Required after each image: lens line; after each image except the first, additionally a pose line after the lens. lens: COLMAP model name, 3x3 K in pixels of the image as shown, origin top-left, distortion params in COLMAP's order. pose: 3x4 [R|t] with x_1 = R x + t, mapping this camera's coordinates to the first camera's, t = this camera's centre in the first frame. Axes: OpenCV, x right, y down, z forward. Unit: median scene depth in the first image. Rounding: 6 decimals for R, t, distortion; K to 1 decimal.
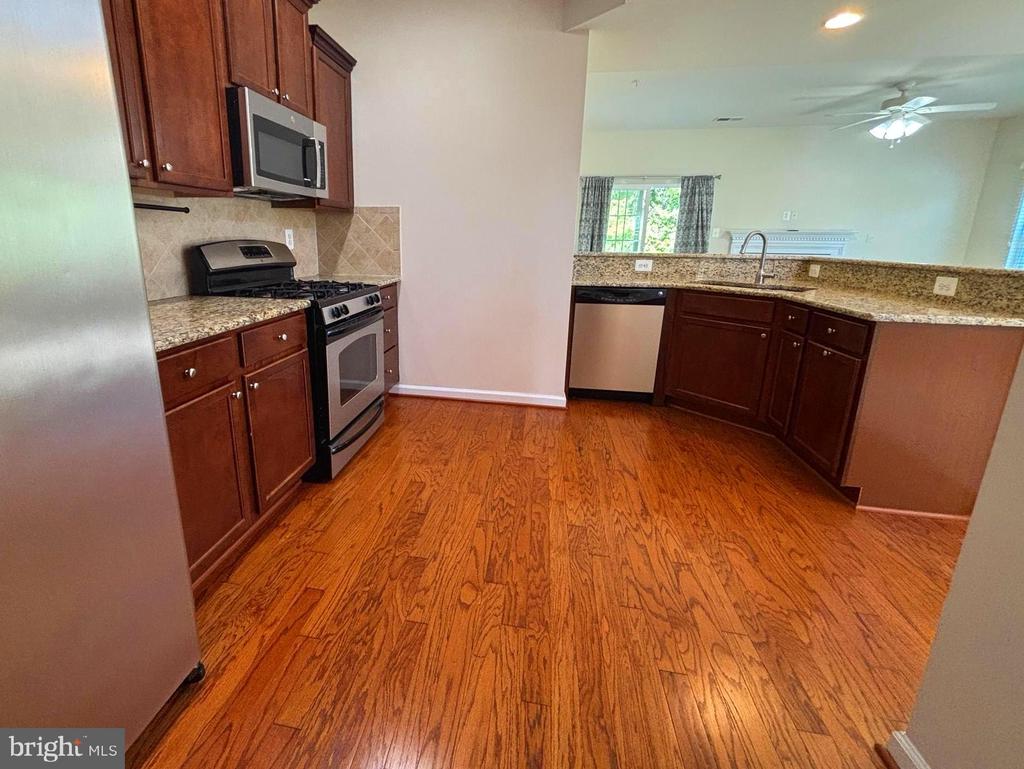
lens RADIAL K [[460.5, 0, 461.2], [0, 460.5, 343.8], [0, 0, 1]] dist [-0.002148, 0.006582]
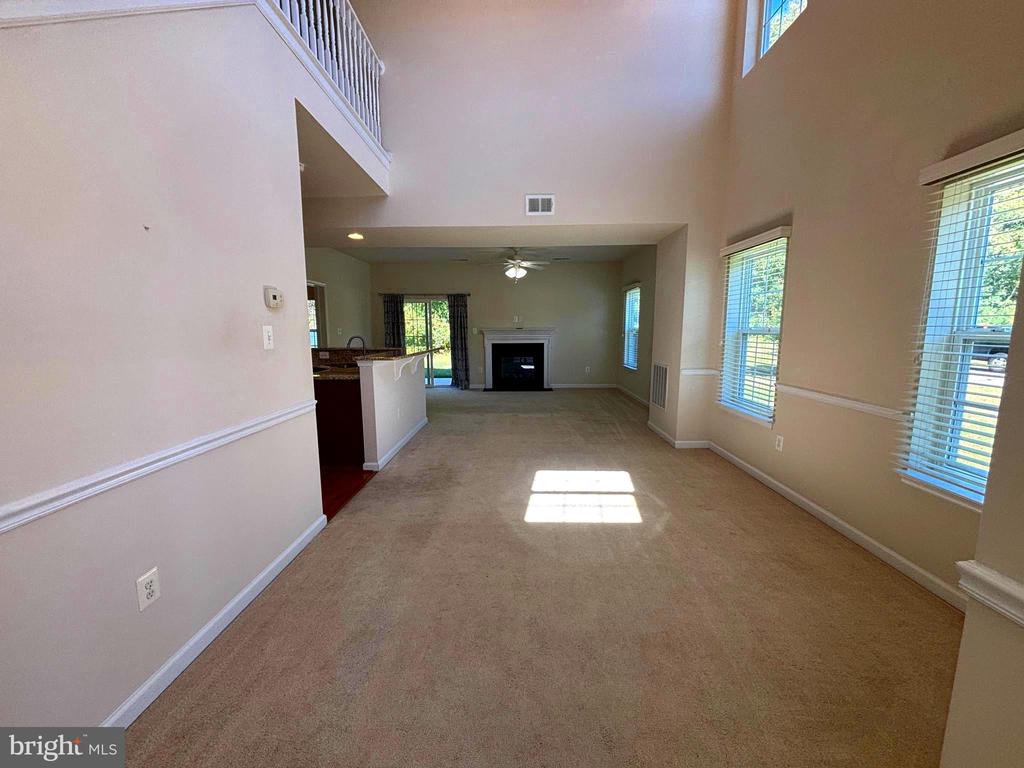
lens RADIAL K [[414.6, 0, 509.6], [0, 414.6, 383.3], [0, 0, 1]] dist [-0.001474, 0.000117]
pose [[0.988224, -0.037642, 0.148313, 0.842052], [0.051866, 0.994292, -0.093240, 0.110095], [-0.143956, 0.099835, 0.984535, -0.589746]]
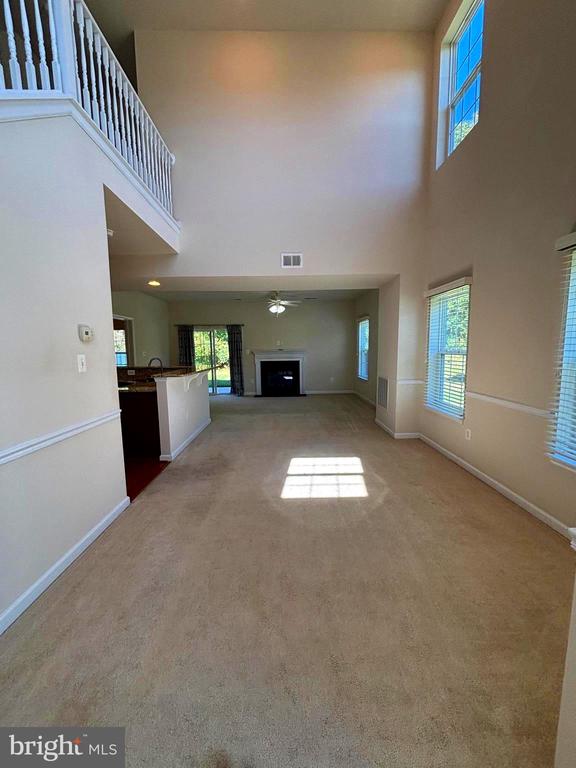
lens RADIAL K [[310.9, 0, 287.8], [0, 310.9, 382.9], [0, 0, 1]] dist [-0.001474, 0.000117]
pose [[0.981669, -0.047374, 0.184613, 0.861182], [0.068921, 0.991304, -0.112101, 0.101307], [-0.177697, 0.122769, 0.976397, -0.598920]]
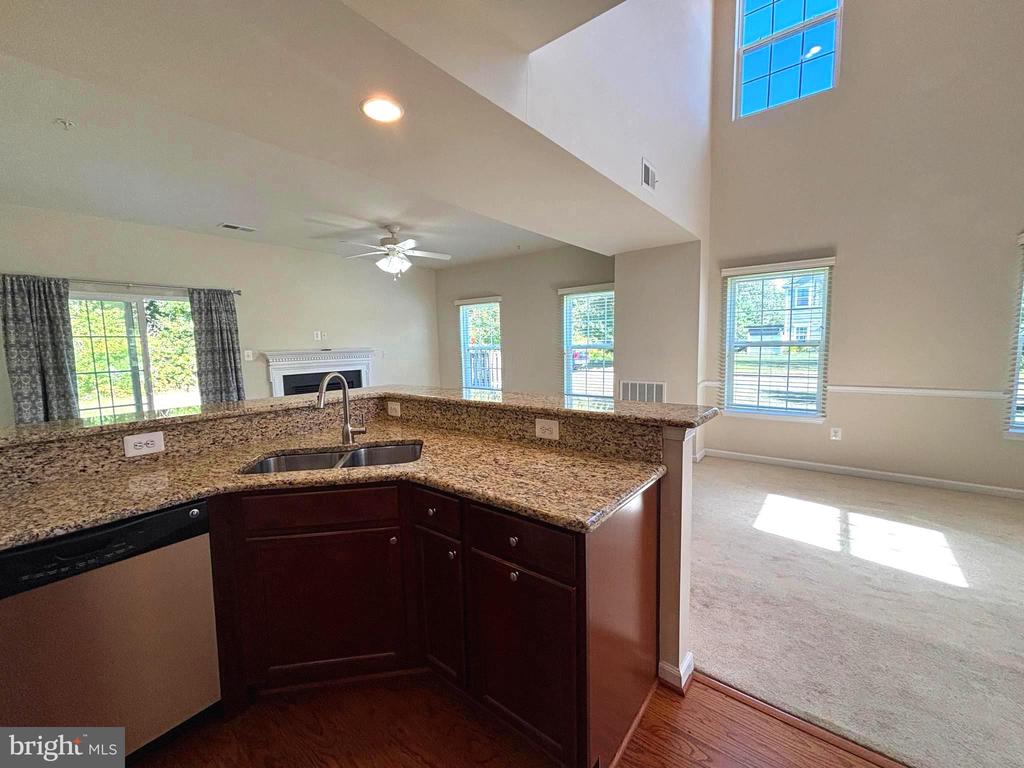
lens RADIAL K [[414.6, 0, 509.6], [0, 414.6, 383.3], [0, 0, 1]] dist [-0.001474, 0.000117]
pose [[0.475116, -0.110787, 0.872921, 0.189247], [0.229069, 0.973410, -0.001137, -0.142053], [-0.849584, 0.200499, 0.487860, 0.400852]]
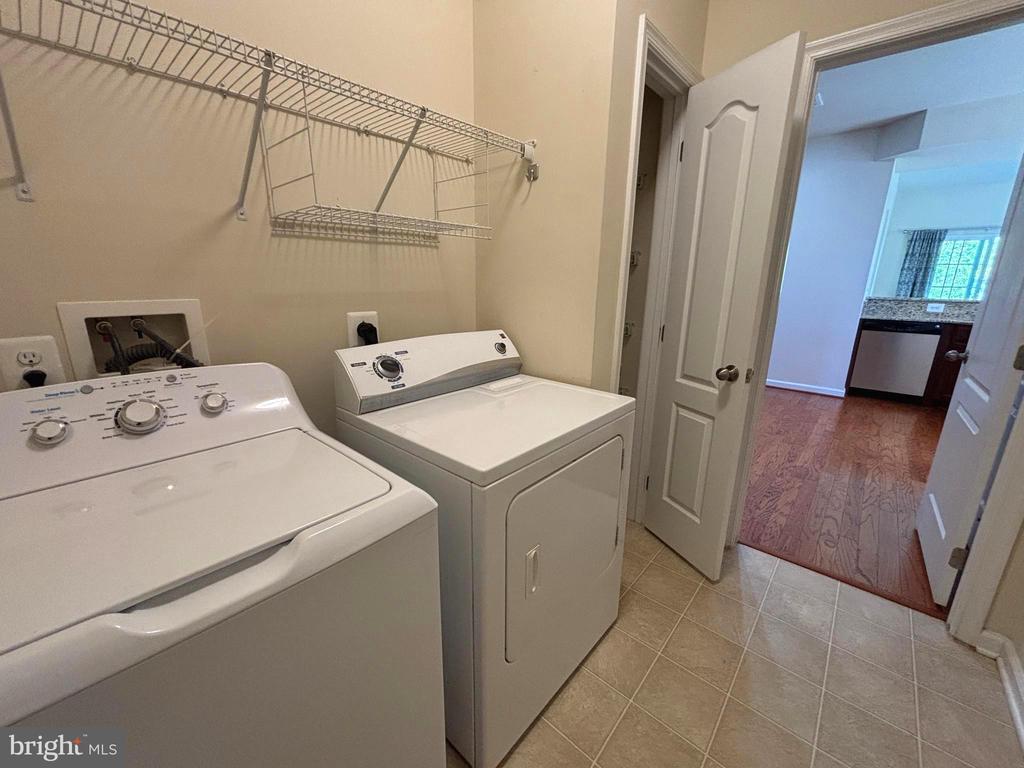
lens RADIAL K [[413.8, 0, 509.9], [0, 413.8, 384.3], [0, 0, 1]] dist [-0.001201, -0.000016]
pose [[0.855243, 0.126691, -0.502502, -0.036241], [-0.116077, 0.991851, 0.052506, 0.136009], [0.505059, 0.013424, 0.862980, -0.684811]]
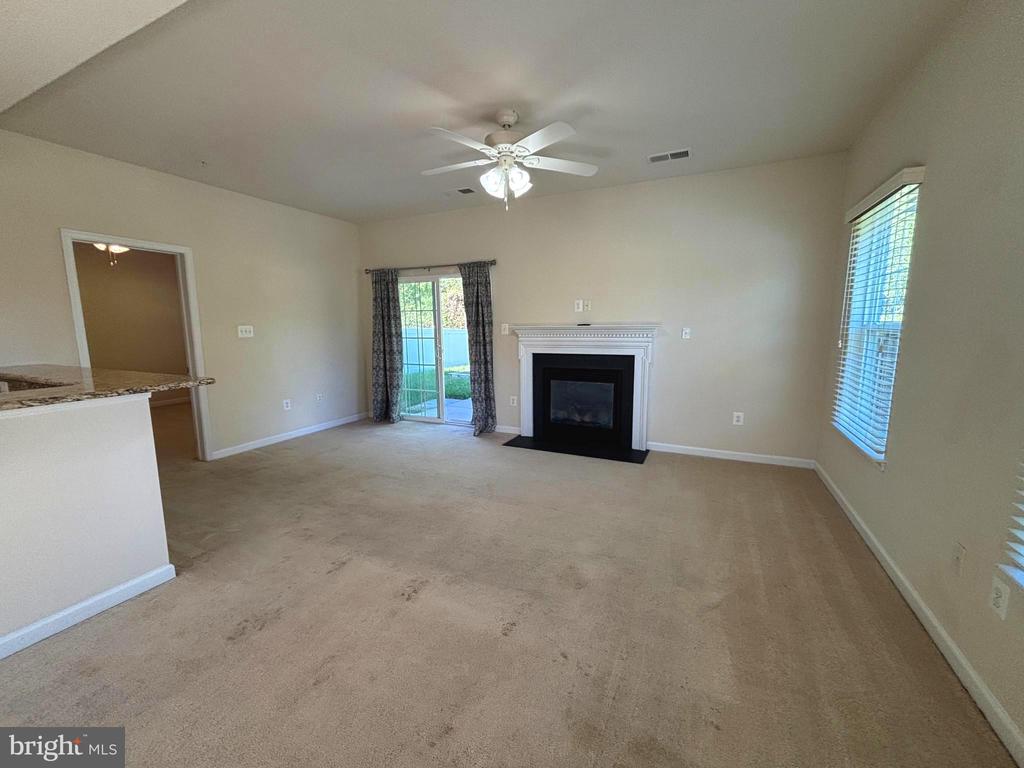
lens RADIAL K [[414.6, 0, 509.6], [0, 414.6, 383.3], [0, 0, 1]] dist [-0.001474, 0.000117]
pose [[0.965695, 0.014796, -0.259258, 1.377485], [-0.036877, 0.996071, -0.080516, -0.158443], [0.257048, 0.087314, 0.962446, 0.561780]]
